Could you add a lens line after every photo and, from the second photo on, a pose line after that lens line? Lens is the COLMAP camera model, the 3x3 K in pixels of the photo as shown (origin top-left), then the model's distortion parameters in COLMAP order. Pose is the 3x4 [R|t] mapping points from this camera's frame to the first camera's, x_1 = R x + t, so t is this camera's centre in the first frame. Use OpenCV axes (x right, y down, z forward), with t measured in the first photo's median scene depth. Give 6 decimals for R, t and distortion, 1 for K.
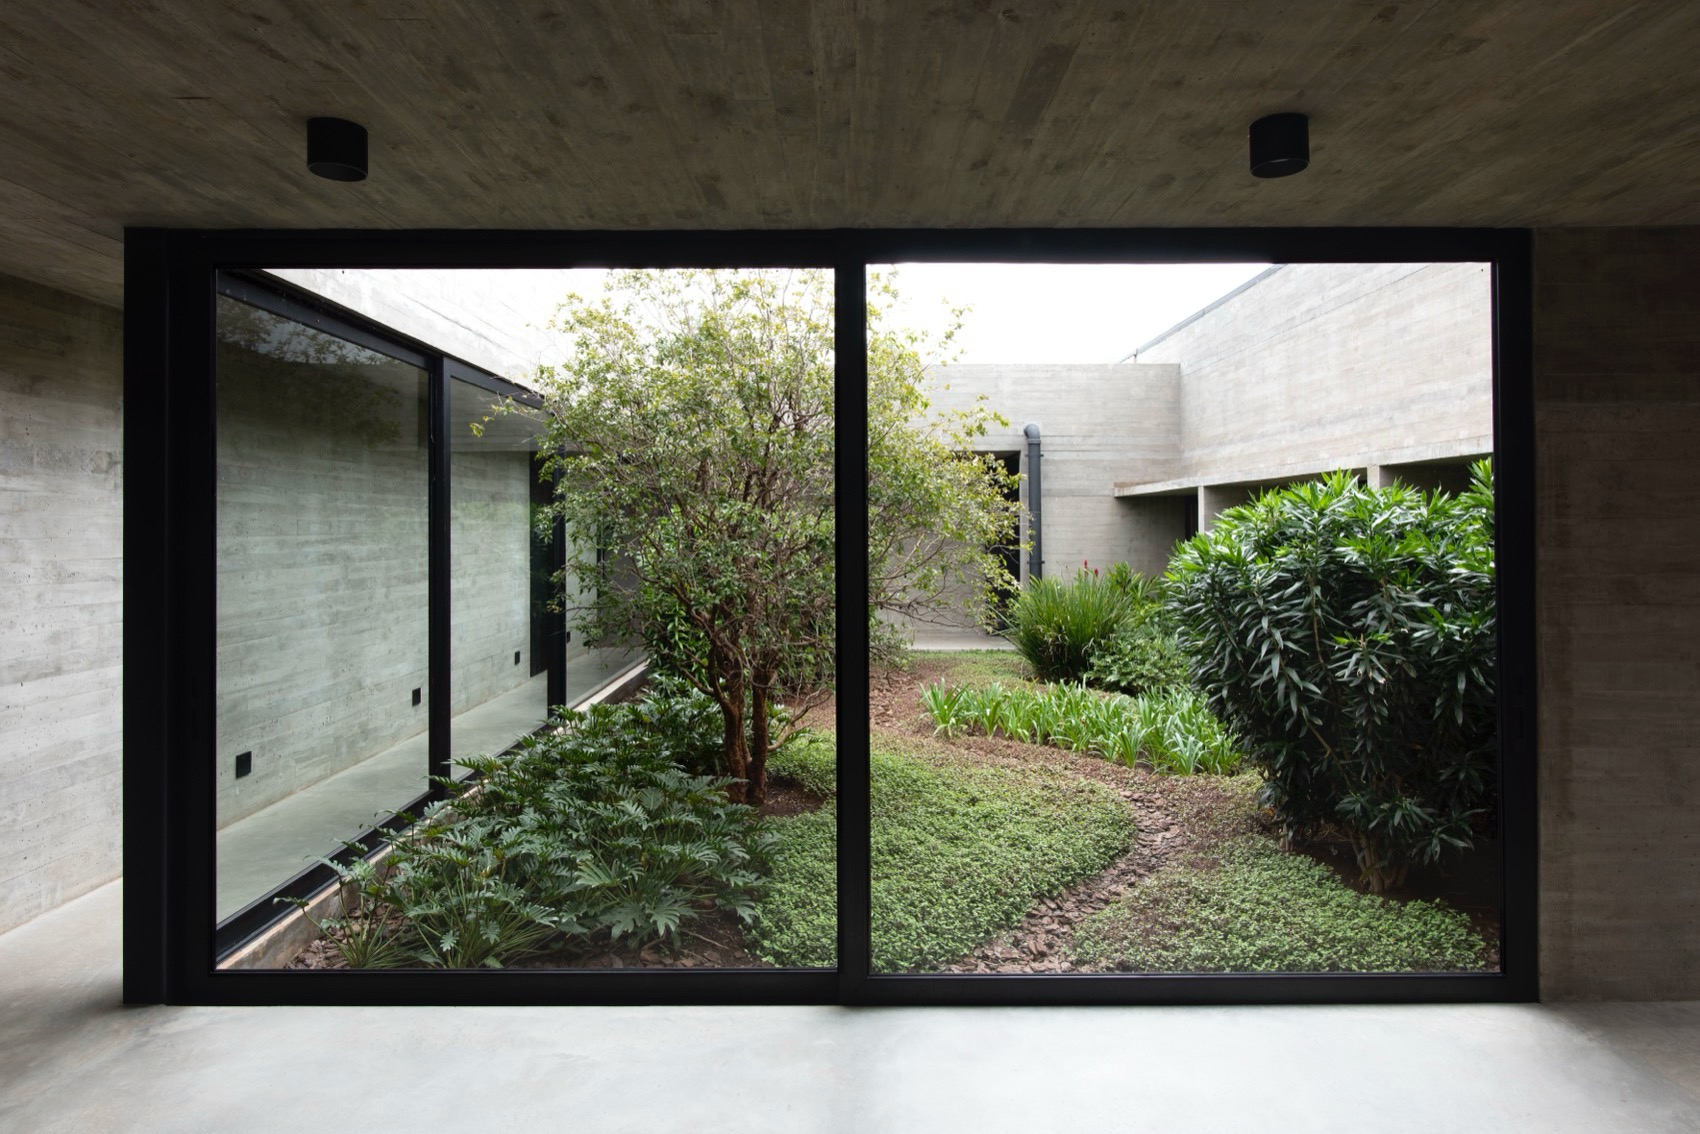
lens RADIAL K [[1030.6, 0, 842.5], [0, 1030.6, 535.0], [0, 0, 1]] dist [0.001044, -0.000891]
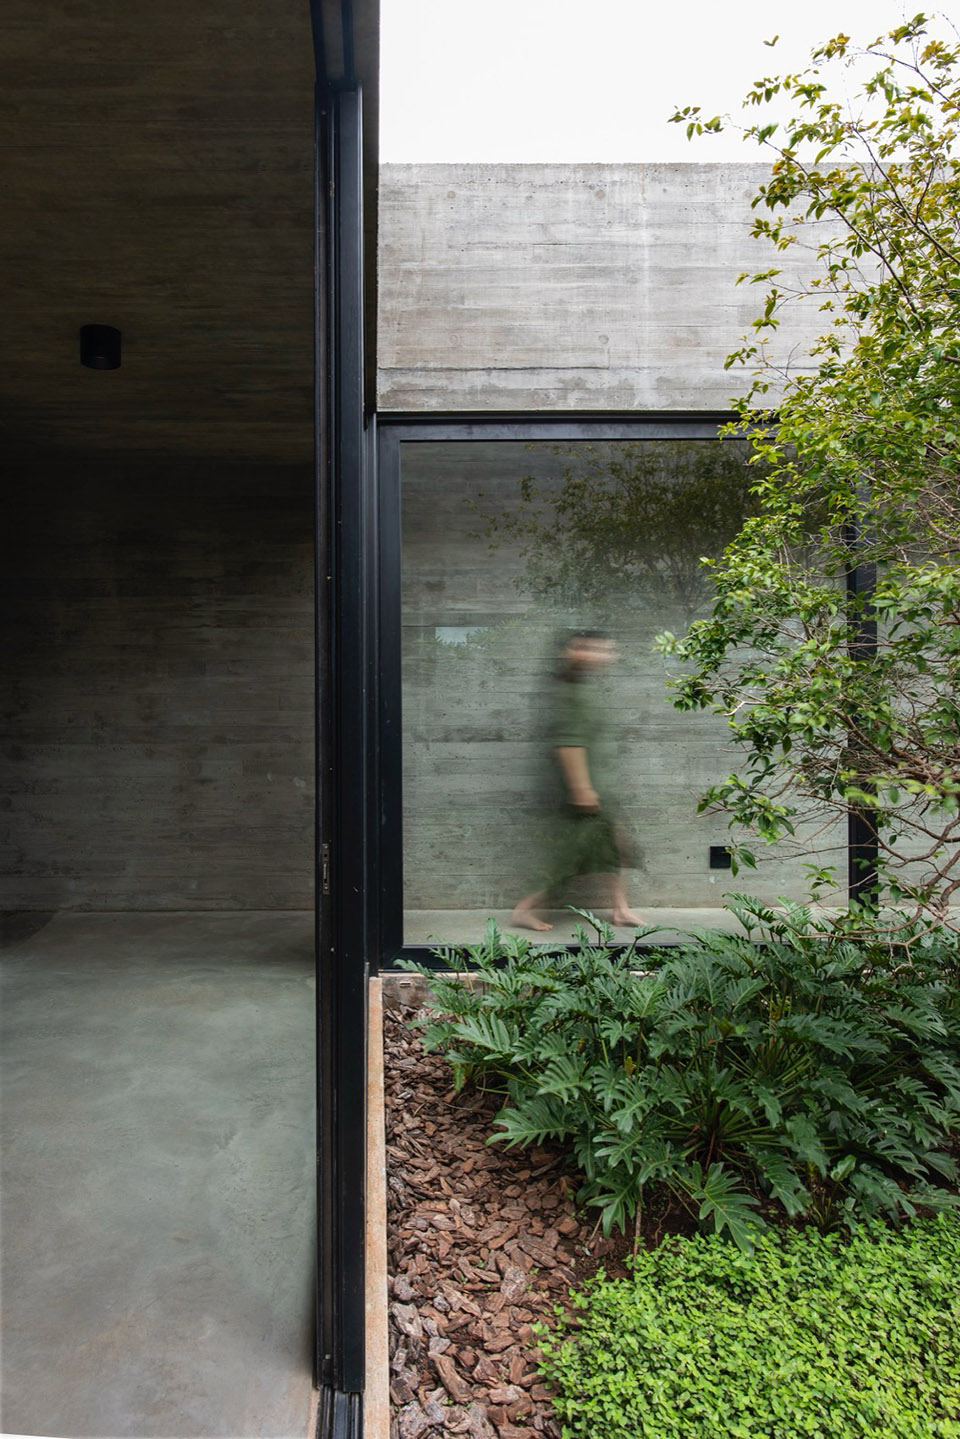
lens RADIAL K [[898.0, 0, 364.5], [0, 898.0, 660.9], [0, 0, 1]] dist [0.001382, -0.000569]
pose [[-0.039651, -0.002694, -0.999210, 0.319154], [0.004628, 0.999985, -0.002880, 0.021381], [0.999203, -0.004739, -0.039638, 0.612282]]
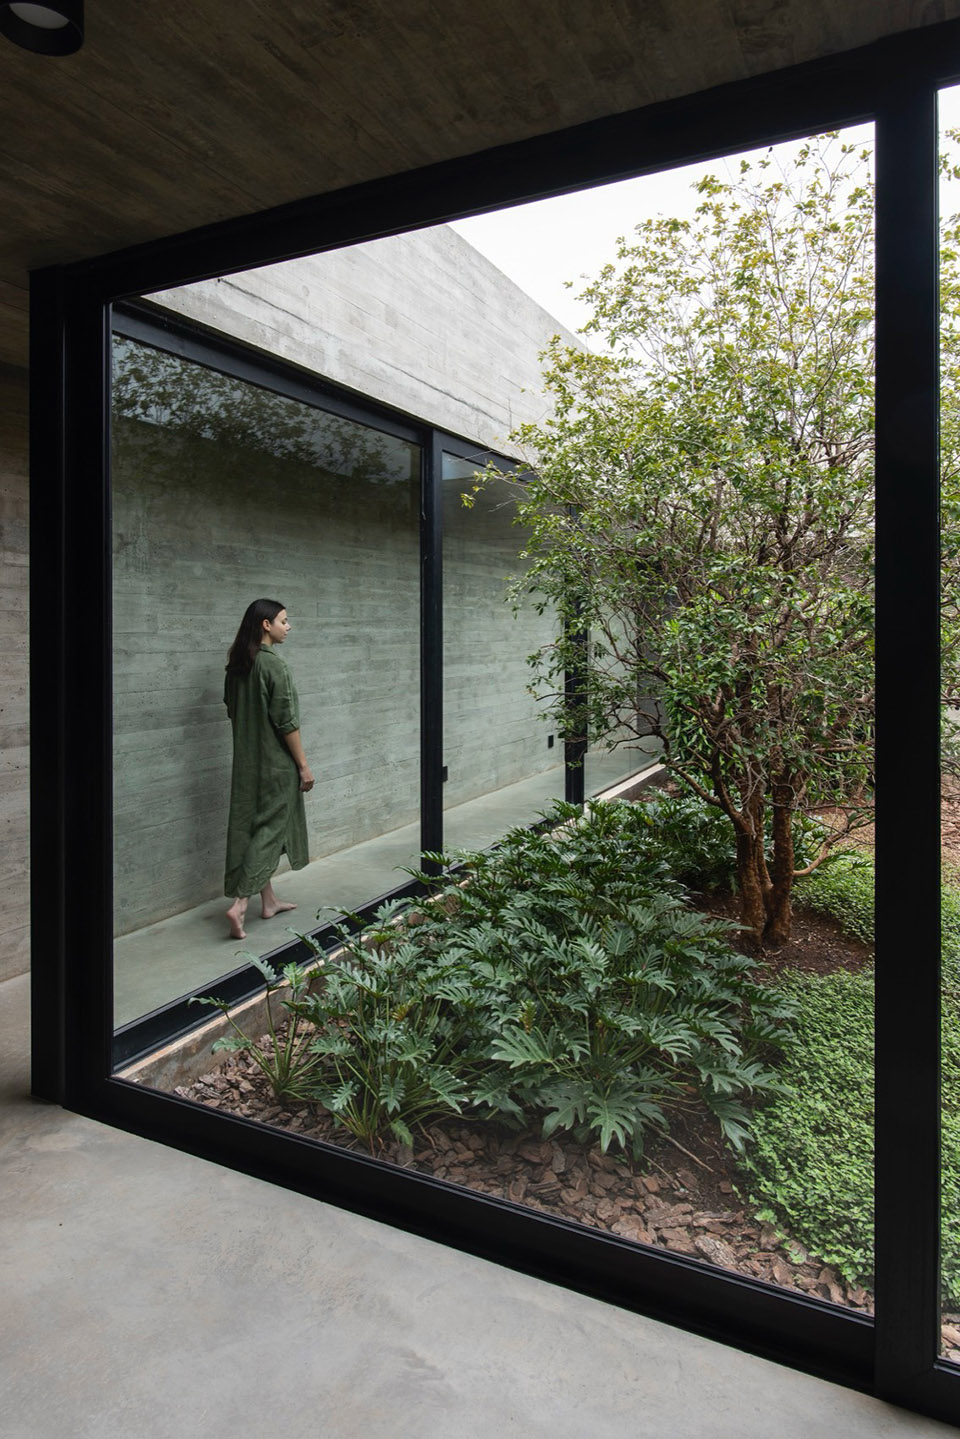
lens RADIAL K [[872.4, 0, 444.5], [0, 872.4, 641.0], [0, 0, 1]] dist [0.001044, -0.000891]
pose [[0.883765, 0.004139, -0.467913, 0.005605], [-0.001419, 0.999980, 0.006165, 0.018985], [0.467929, -0.004785, 0.883753, 0.267837]]
